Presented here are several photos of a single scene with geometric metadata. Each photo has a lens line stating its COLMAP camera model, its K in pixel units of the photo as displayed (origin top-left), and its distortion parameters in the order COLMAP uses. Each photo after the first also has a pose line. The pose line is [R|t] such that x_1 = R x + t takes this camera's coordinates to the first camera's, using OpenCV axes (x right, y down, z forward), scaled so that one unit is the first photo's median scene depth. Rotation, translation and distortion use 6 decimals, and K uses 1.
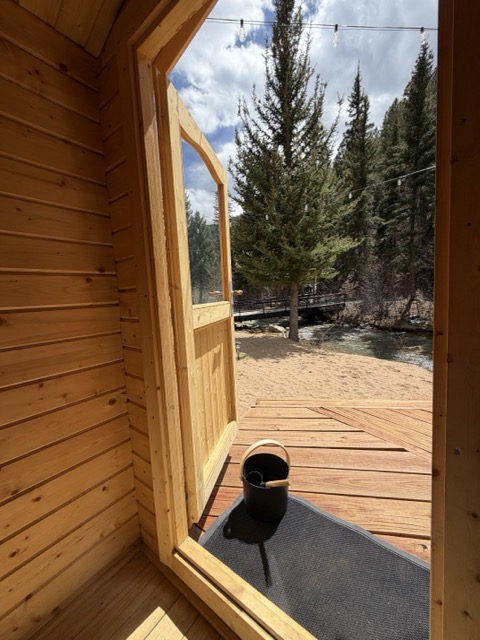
lens RADIAL K [[255.8, 0, 239.3], [0, 255.8, 318.3], [0, 0, 1]] dist [-0.003078, -0.000238]
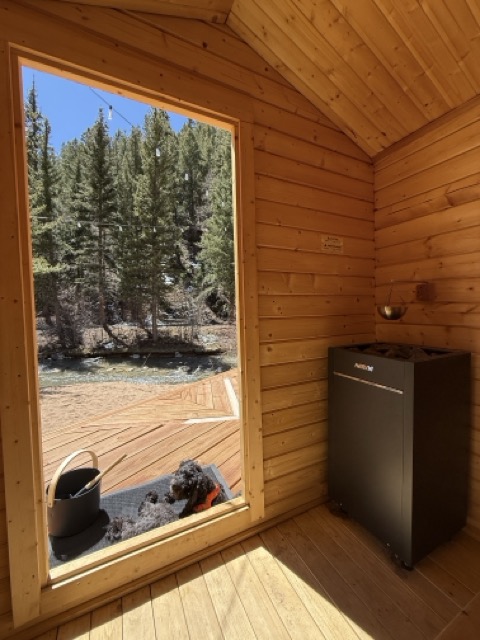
lens RADIAL K [[256.8, 0, 239.9], [0, 256.8, 320.2], [0, 0, 1]] dist [0.001040, 0.000105]
pose [[0.443079, 0.002315, 0.896480, -0.168763], [0.091370, 0.994673, -0.047727, 0.017531], [-0.891814, 0.103058, 0.440507, -0.025109]]
